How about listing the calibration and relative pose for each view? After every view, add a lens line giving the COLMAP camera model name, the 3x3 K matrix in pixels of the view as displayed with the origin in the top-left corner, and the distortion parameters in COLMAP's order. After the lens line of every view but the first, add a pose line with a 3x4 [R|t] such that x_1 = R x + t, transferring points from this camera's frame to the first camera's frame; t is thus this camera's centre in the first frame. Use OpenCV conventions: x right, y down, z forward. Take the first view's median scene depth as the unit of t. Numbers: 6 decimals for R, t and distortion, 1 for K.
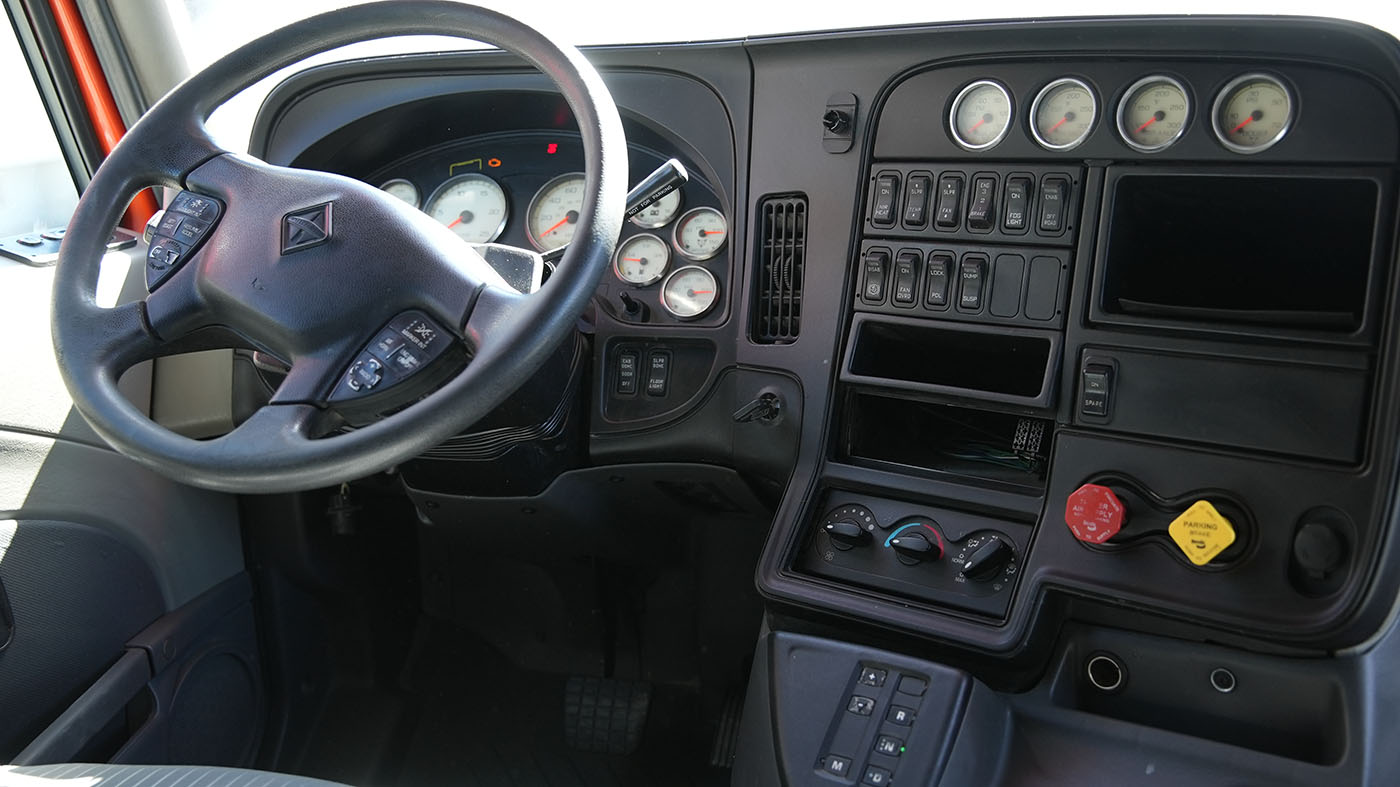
lens RADIAL K [[1370.7, 0, 700.0], [0, 1370.7, 393.5], [0, 0, 1]] dist [-0.031837, 0.015256]
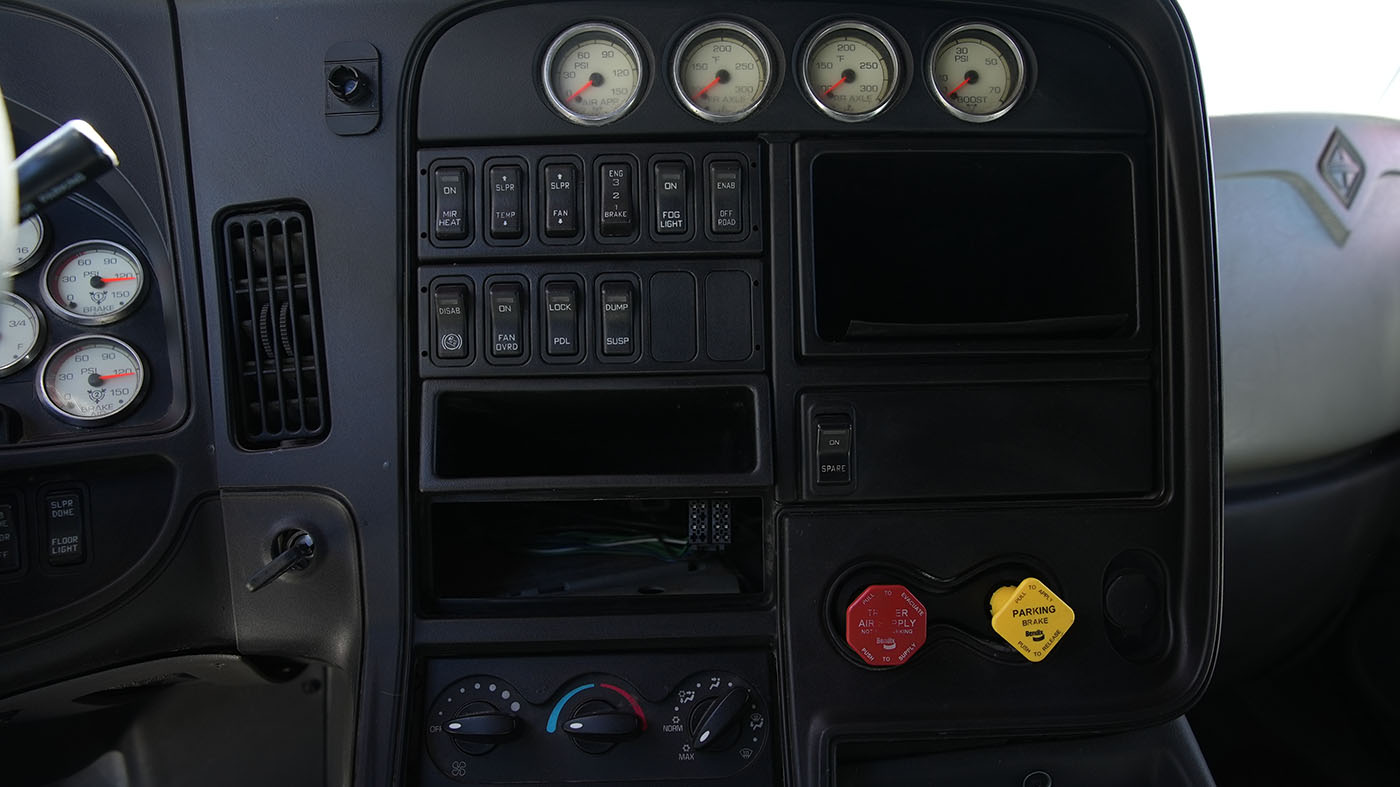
lens RADIAL K [[934.5, 0, 700.0], [0, 934.5, 393.5], [0, 0, 1]] dist [-0.122323, 0.072961]
pose [[0.761621, -0.133733, 0.634073, -0.065385], [0.132055, 0.989972, 0.050177, -0.060543], [-0.634425, 0.045517, 0.771644, 0.611703]]
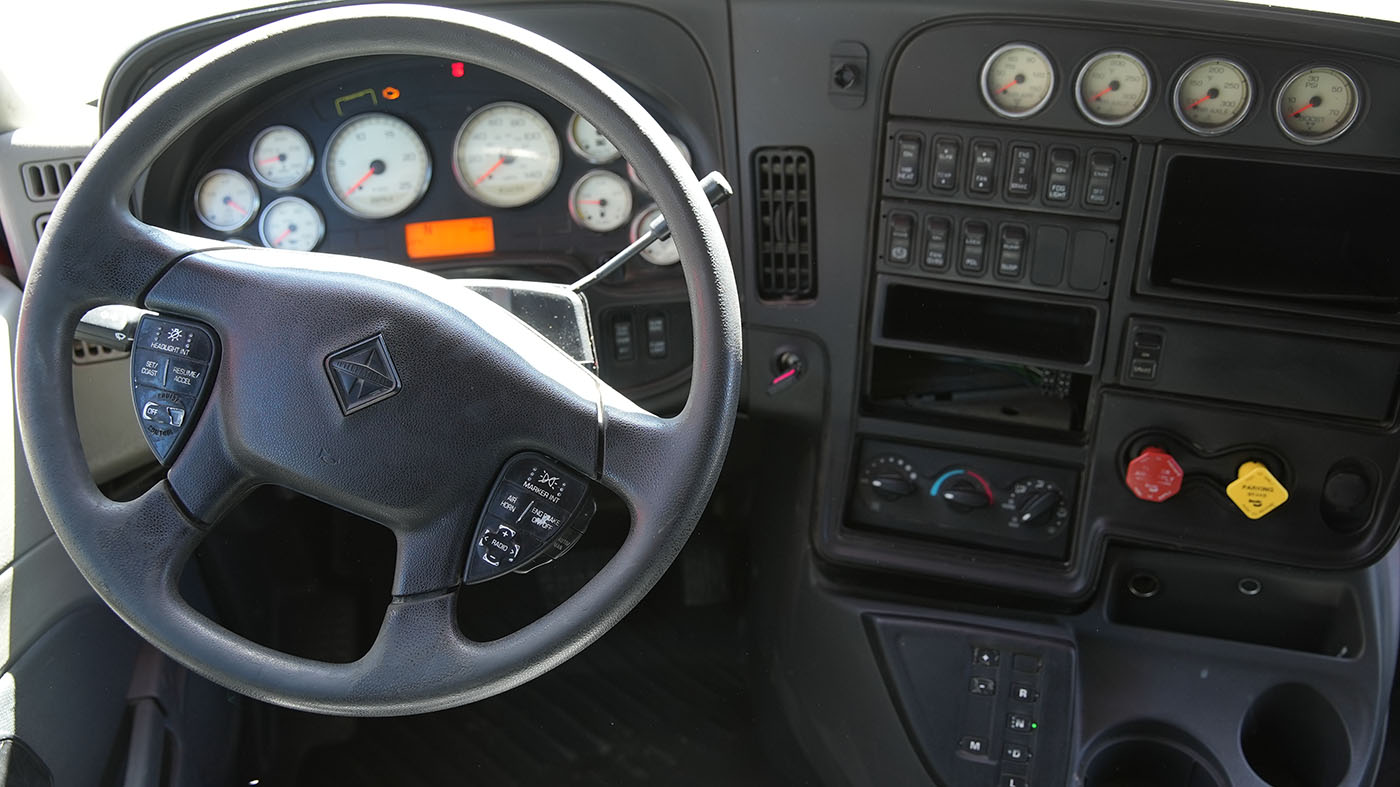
lens RADIAL K [[1229.1, 0, 700.0], [0, 1229.1, 393.5], [0, 0, 1]] dist [-0.074618, 0.094684]
pose [[0.936322, -0.219622, 0.273986, -0.280100], [0.097773, 0.912471, 0.397287, -0.359518], [-0.337257, -0.345200, 0.875840, 0.250253]]
